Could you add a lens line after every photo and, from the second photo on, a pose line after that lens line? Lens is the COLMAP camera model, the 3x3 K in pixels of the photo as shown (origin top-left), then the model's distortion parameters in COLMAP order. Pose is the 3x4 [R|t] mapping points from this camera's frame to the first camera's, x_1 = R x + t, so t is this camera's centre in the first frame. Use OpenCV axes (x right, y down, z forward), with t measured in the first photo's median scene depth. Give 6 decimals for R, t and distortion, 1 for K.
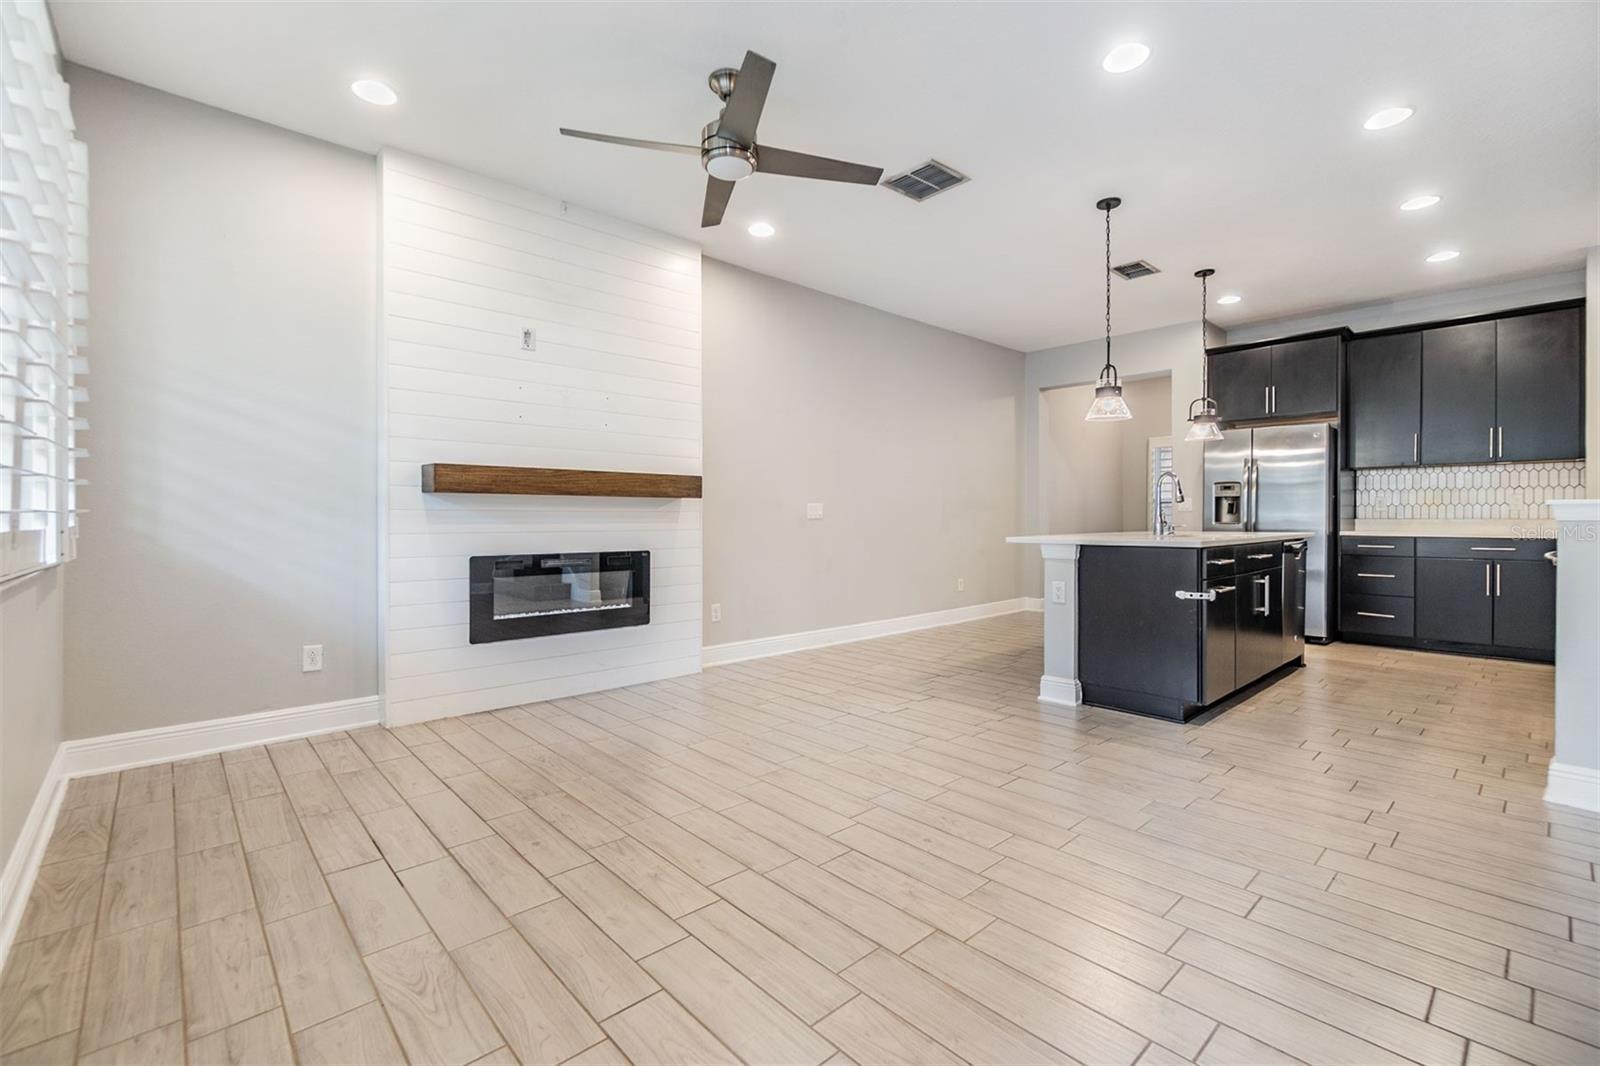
lens RADIAL K [[700.0, 0, 794.5], [0, 700.0, 515.5], [0, 0, 1]] dist [-0.003443, 0.000296]
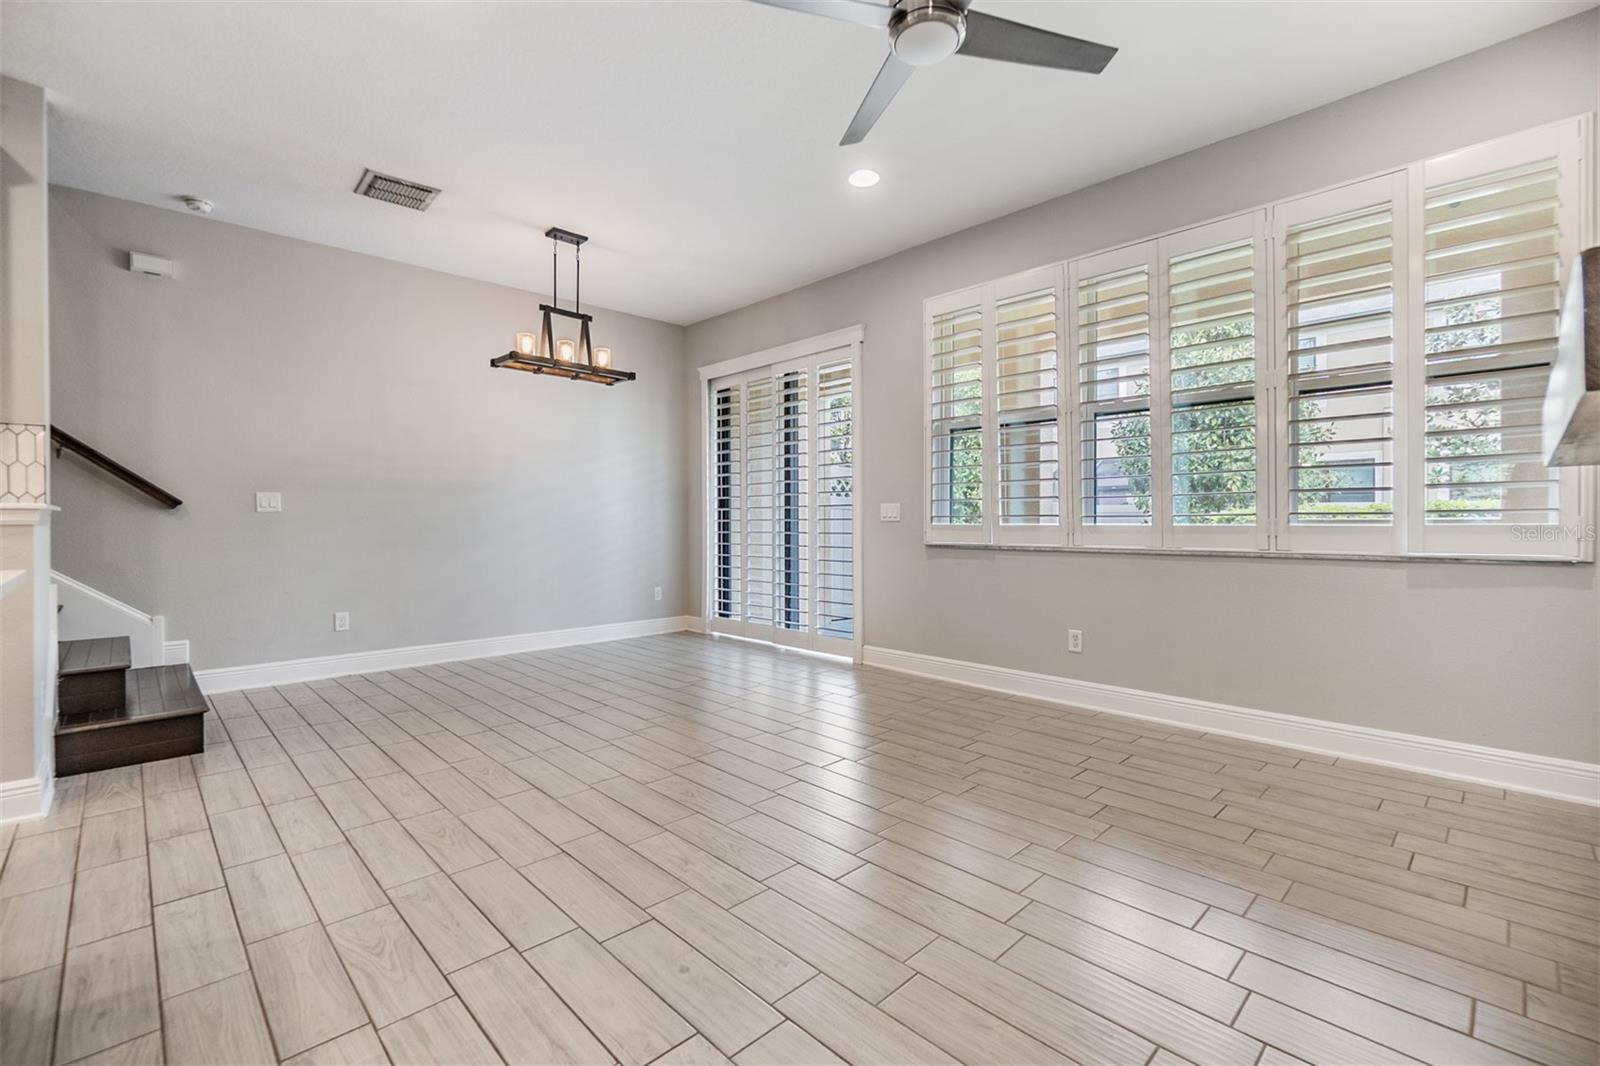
lens RADIAL K [[700.0, 0, 796.6], [0, 700.0, 523.4], [0, 0, 1]] dist [-0.003443, 0.000296]
pose [[-0.999530, 0.003043, -0.030497, 0.049598], [0.002934, 0.999989, 0.003632, 0.003585], [0.030508, 0.003540, -0.999528, 1.268476]]
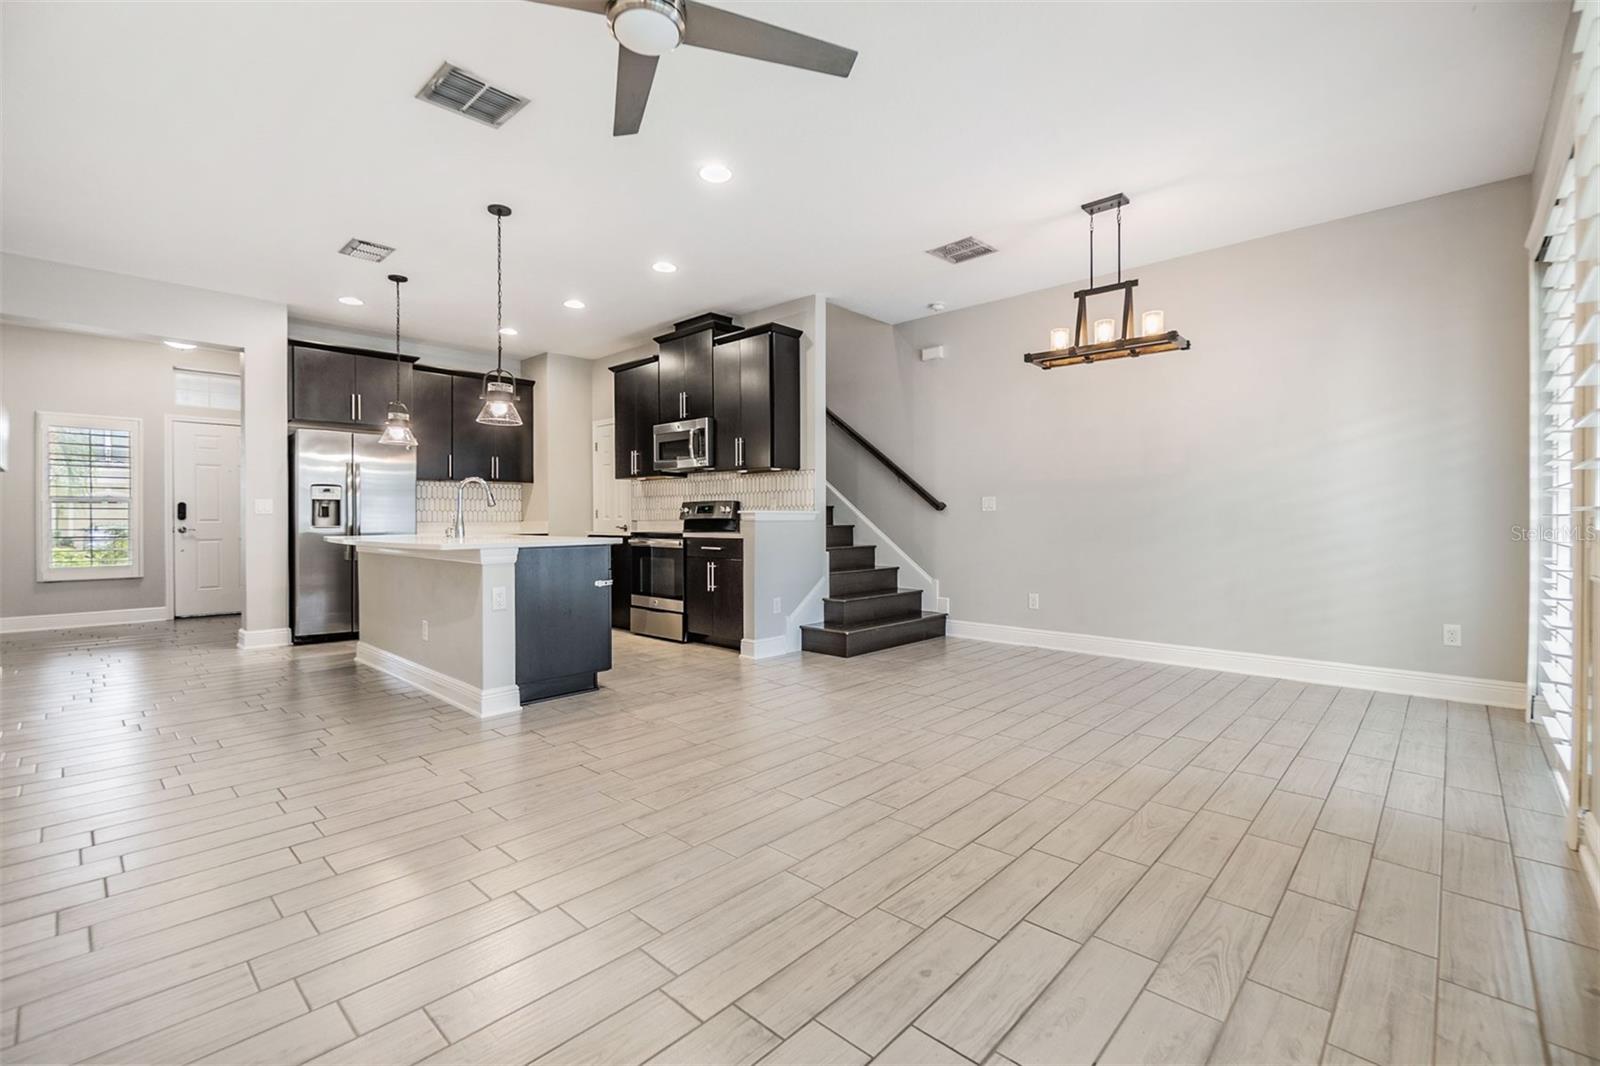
lens RADIAL K [[700.0, 0, 797.3], [0, 700.0, 522.9], [0, 0, 1]] dist [-0.003443, 0.000296]
pose [[-0.077933, -0.005374, 0.996944, -0.597412], [0.003016, 0.999980, 0.005626, 0.002293], [-0.996954, 0.003445, -0.077915, 0.661654]]
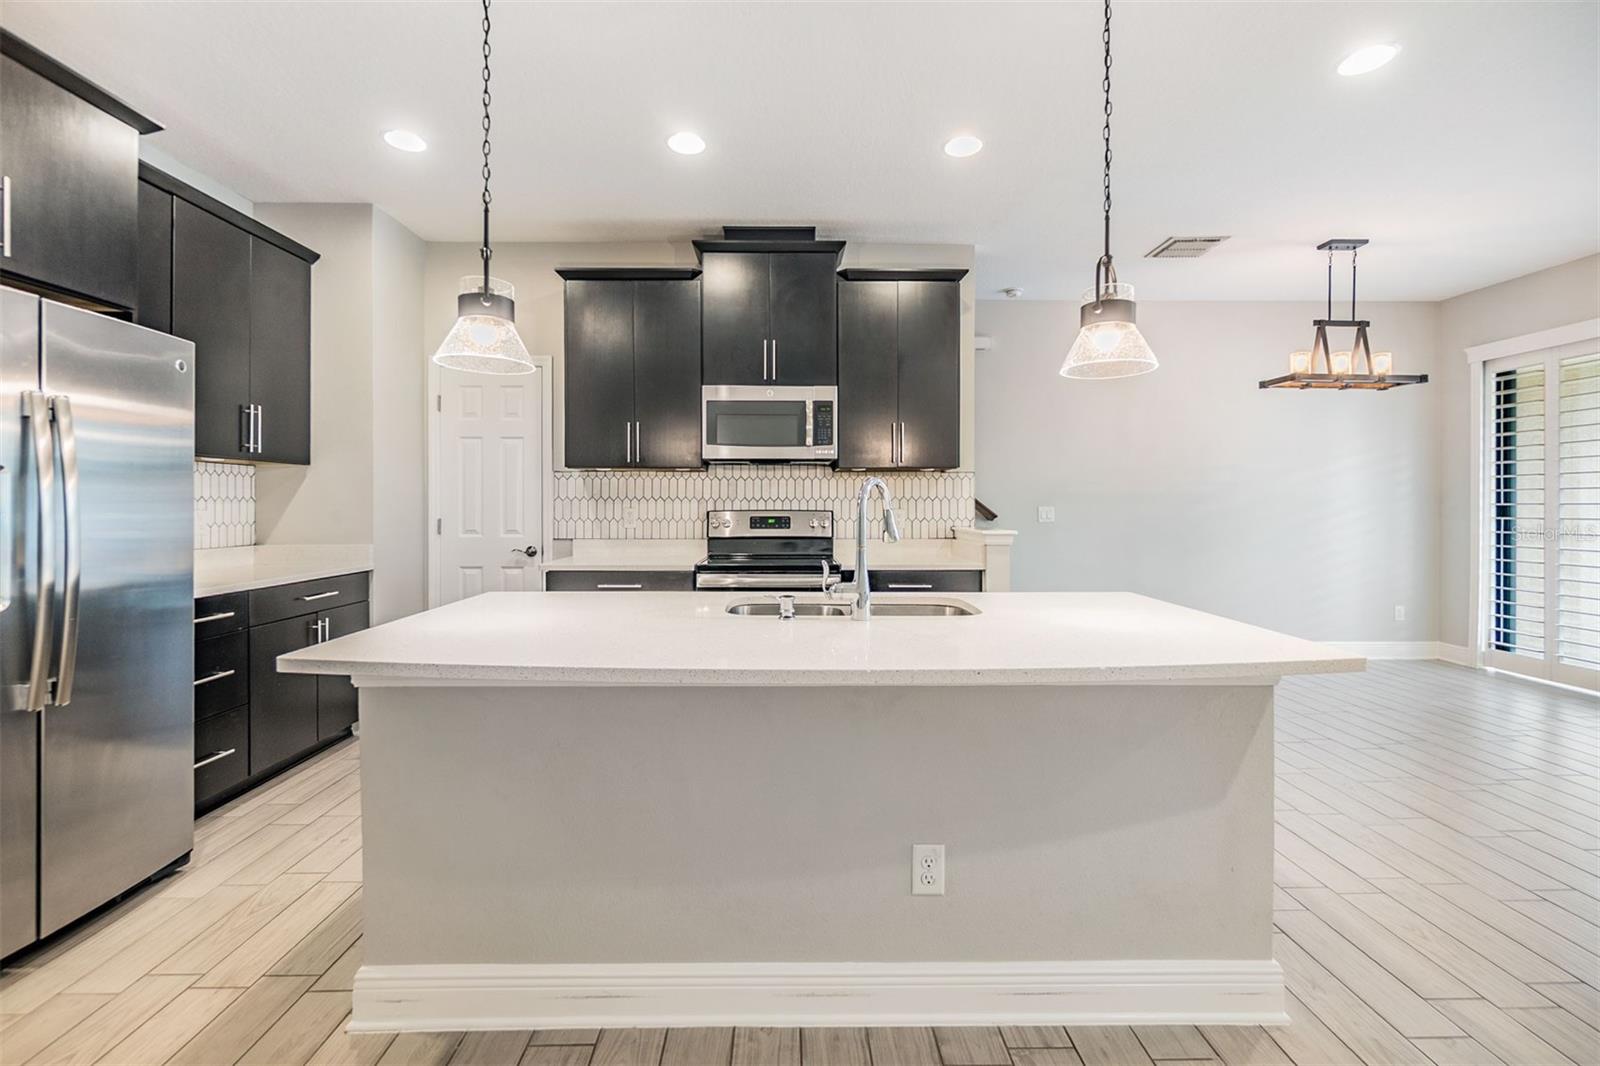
lens RADIAL K [[700.0, 0, 799.2], [0, 700.0, 509.5], [0, 0, 1]] dist [-0.003443, 0.000296]
pose [[-0.749580, -0.003906, 0.661902, 0.295035], [-0.000405, 0.999985, 0.005443, -0.046064], [-0.661914, 0.003812, -0.749571, 1.511761]]
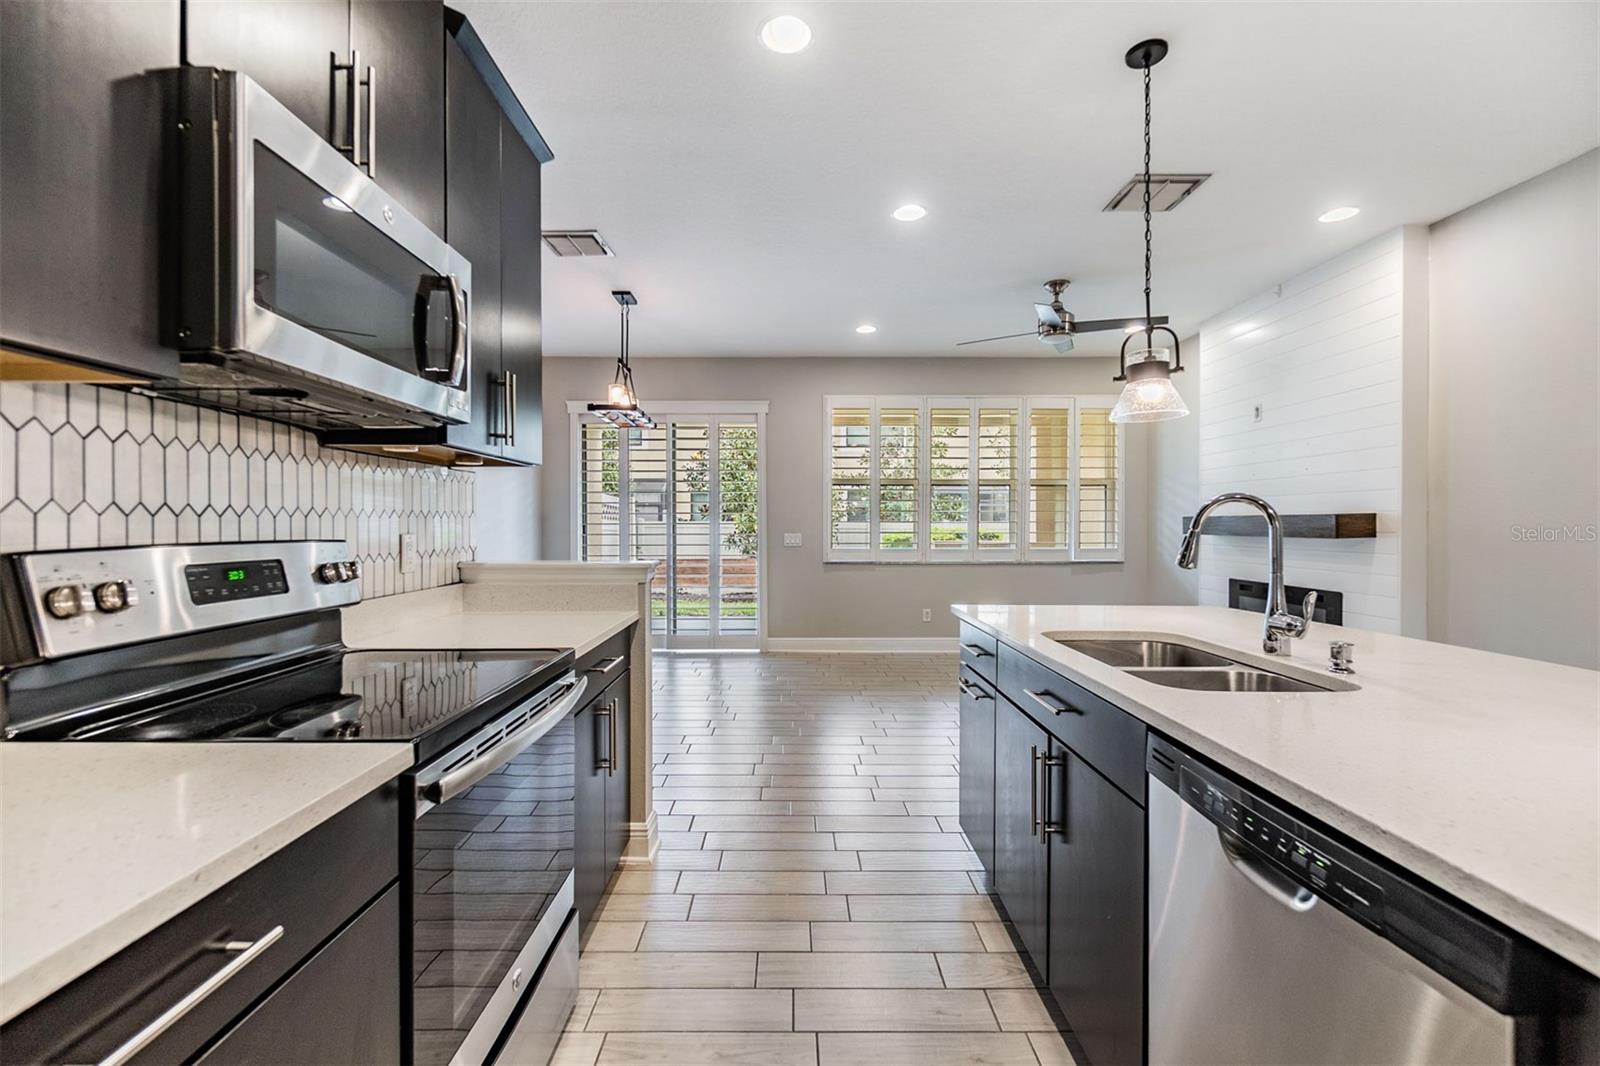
lens RADIAL K [[700.0, 0, 801.4], [0, 700.0, 530.2], [0, 0, 1]] dist [-0.003443, 0.000296]
pose [[-0.661460, 0.006464, -0.749952, 1.104330], [0.000875, 0.999969, 0.007847, -0.048018], [0.749980, 0.004535, -0.661445, 1.192399]]
